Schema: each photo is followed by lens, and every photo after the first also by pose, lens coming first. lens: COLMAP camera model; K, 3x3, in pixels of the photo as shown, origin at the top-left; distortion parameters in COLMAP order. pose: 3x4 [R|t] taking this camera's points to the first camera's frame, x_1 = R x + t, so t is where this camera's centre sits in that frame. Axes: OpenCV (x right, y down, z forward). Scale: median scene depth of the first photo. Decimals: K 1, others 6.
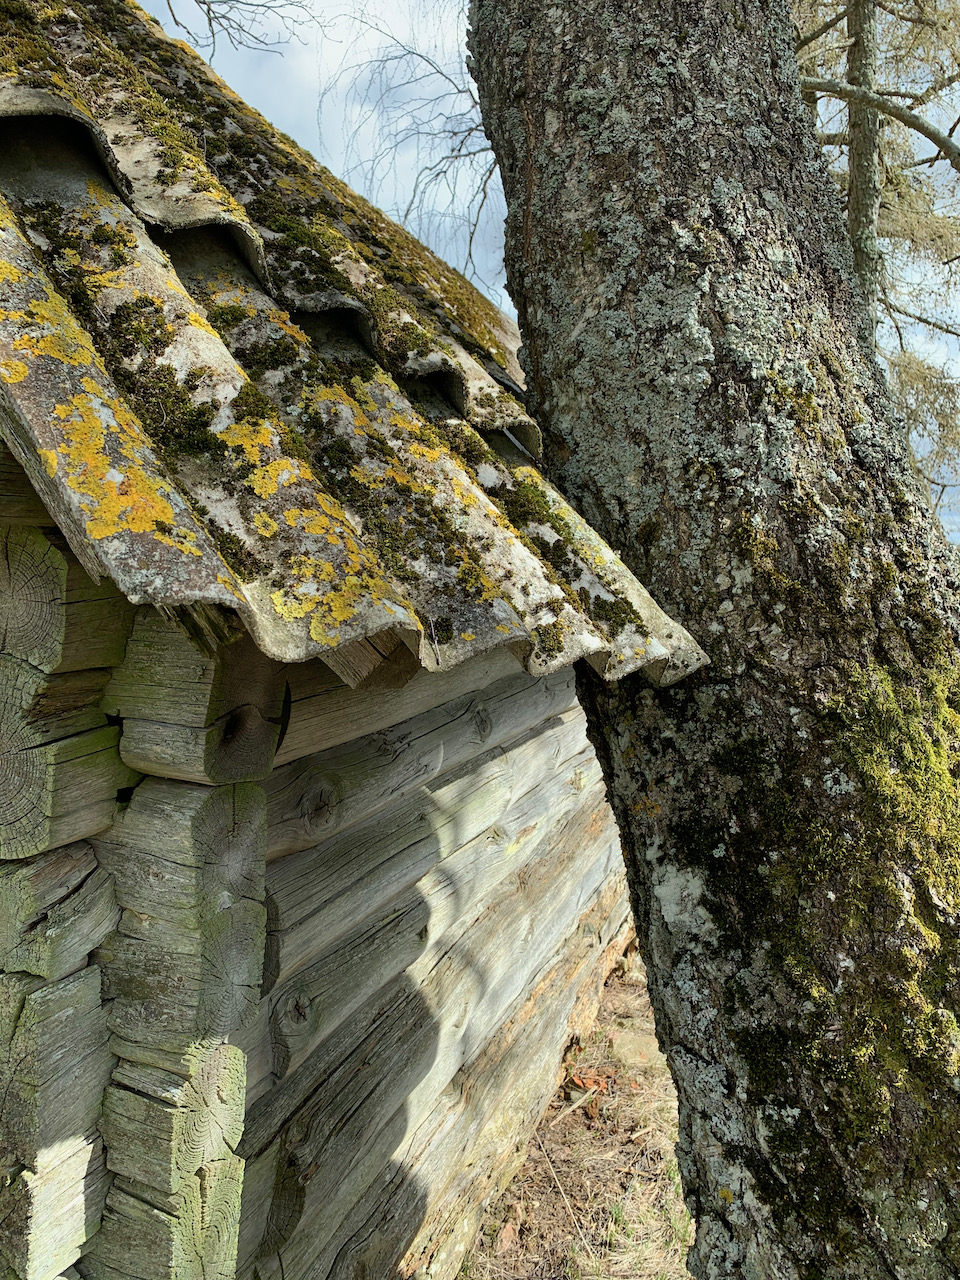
lens RADIAL K [[968.0, 0, 473.1], [0, 968.0, 631.3], [0, 0, 1]] dist [0.059662, -0.067250]
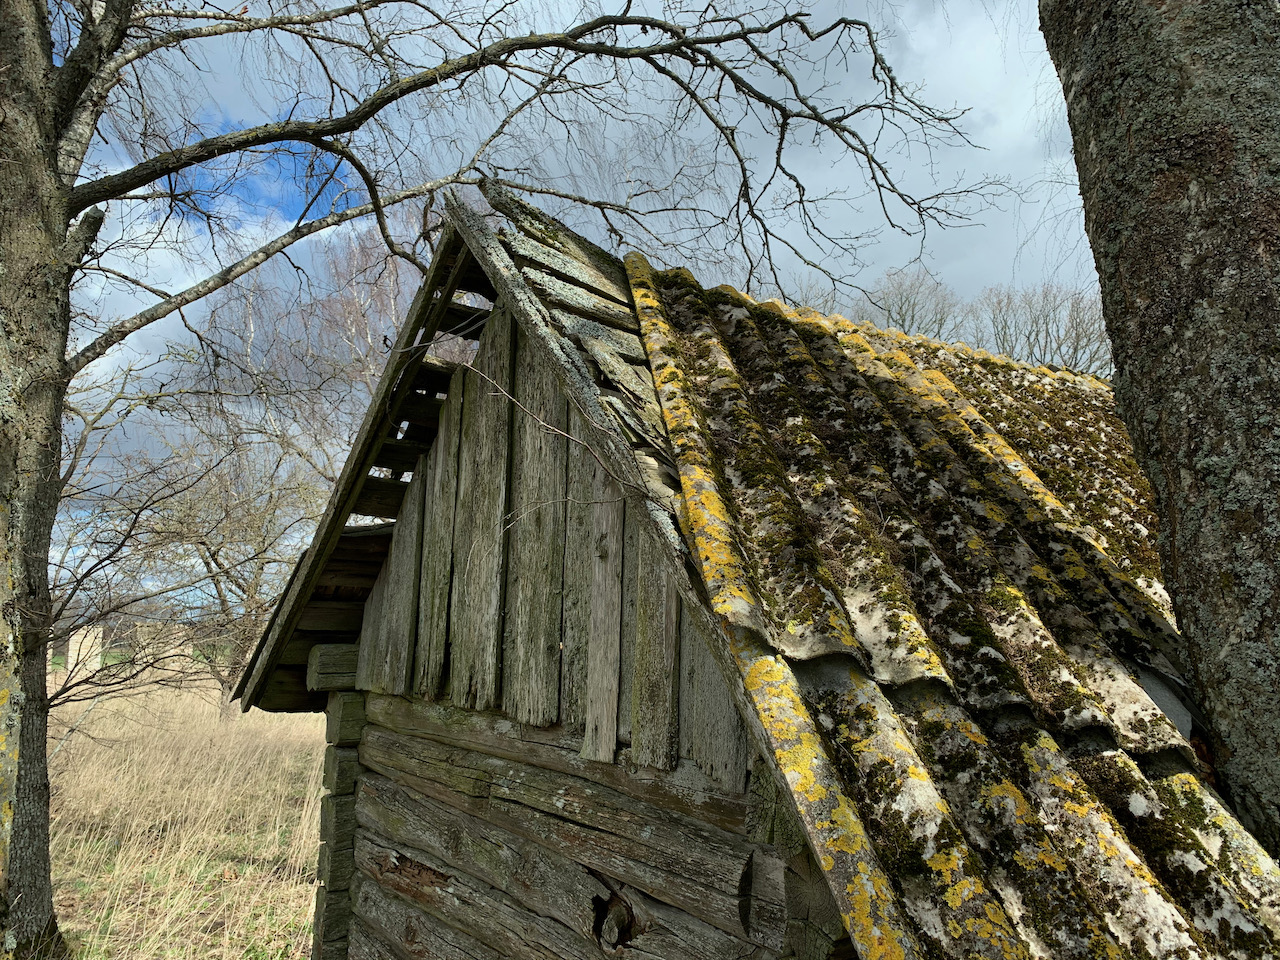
lens RADIAL K [[968.0, 0, 643.0], [0, 968.0, 470.6], [0, 0, 1]] dist [0.059662, -0.067250]
pose [[0.844764, -0.108341, -0.524057, 0.199098], [-0.012321, 0.975094, -0.221448, -0.308510], [0.534997, 0.193528, 0.822390, -0.564876]]
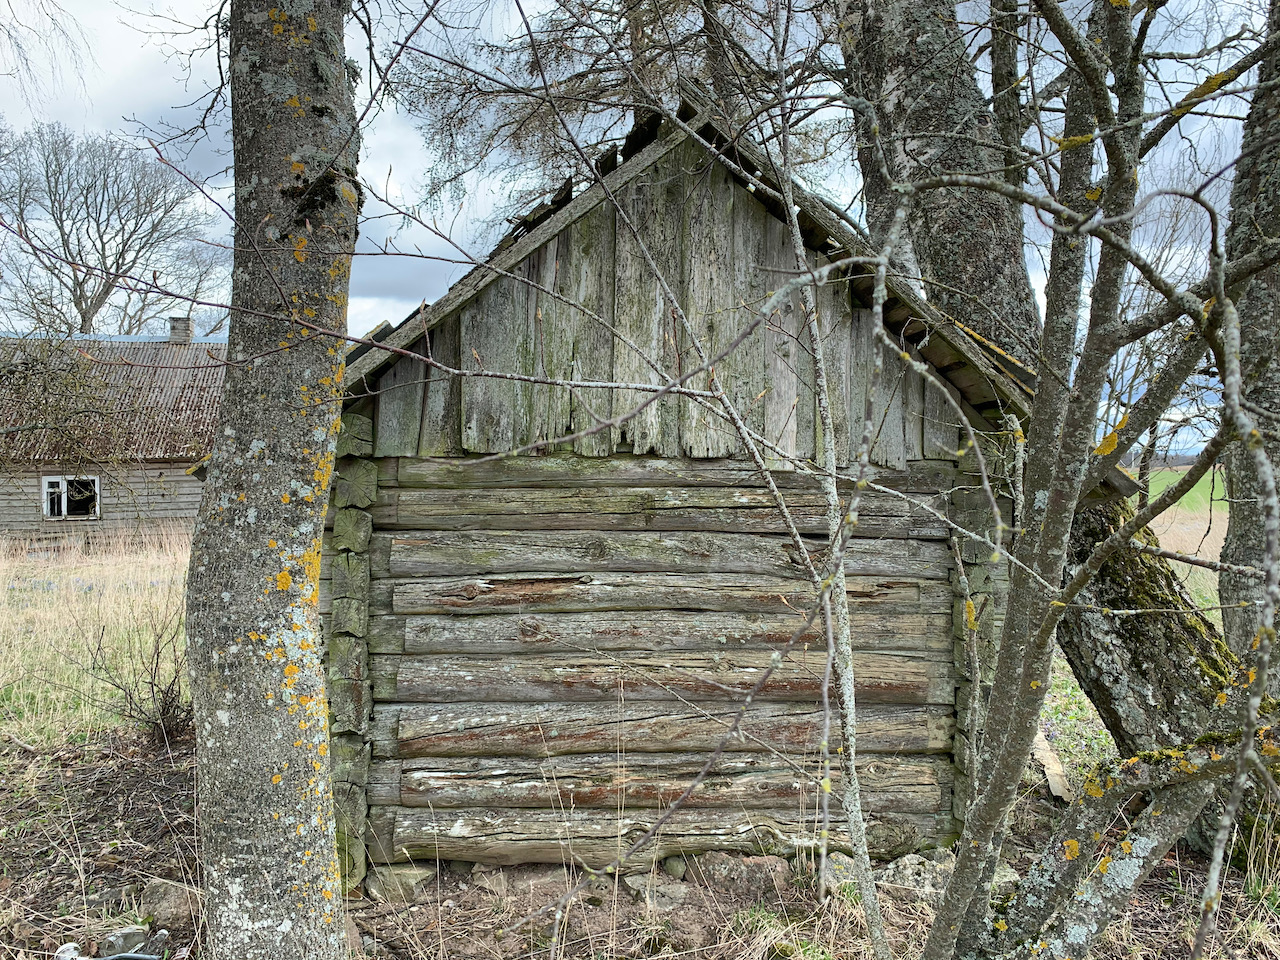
lens RADIAL K [[968.0, 0, 639.7], [0, 968.0, 471.3], [0, 0, 1]] dist [0.059662, -0.067250]
pose [[0.916899, -0.029655, 0.398015, -2.917175], [0.063987, 0.995259, -0.073251, 0.061973], [-0.393956, 0.092632, 0.914450, -1.846383]]
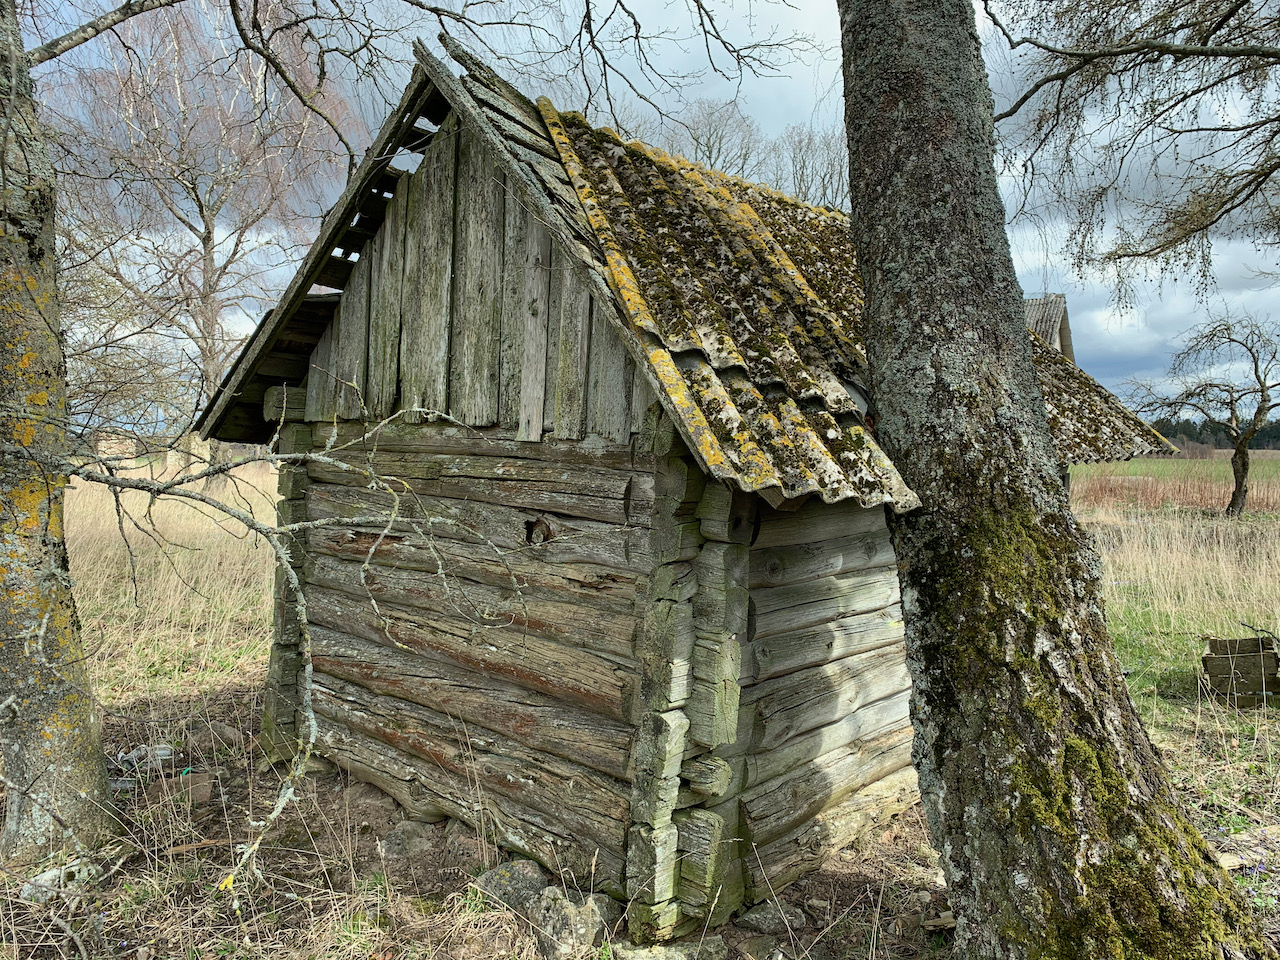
lens RADIAL K [[968.0, 0, 635.7], [0, 968.0, 476.1], [0, 0, 1]] dist [0.059662, -0.067250]
pose [[0.935849, 0.004742, -0.352369, 0.463363], [-0.021354, 0.998835, -0.043270, 0.084318], [0.351753, 0.048019, 0.934860, -1.724800]]
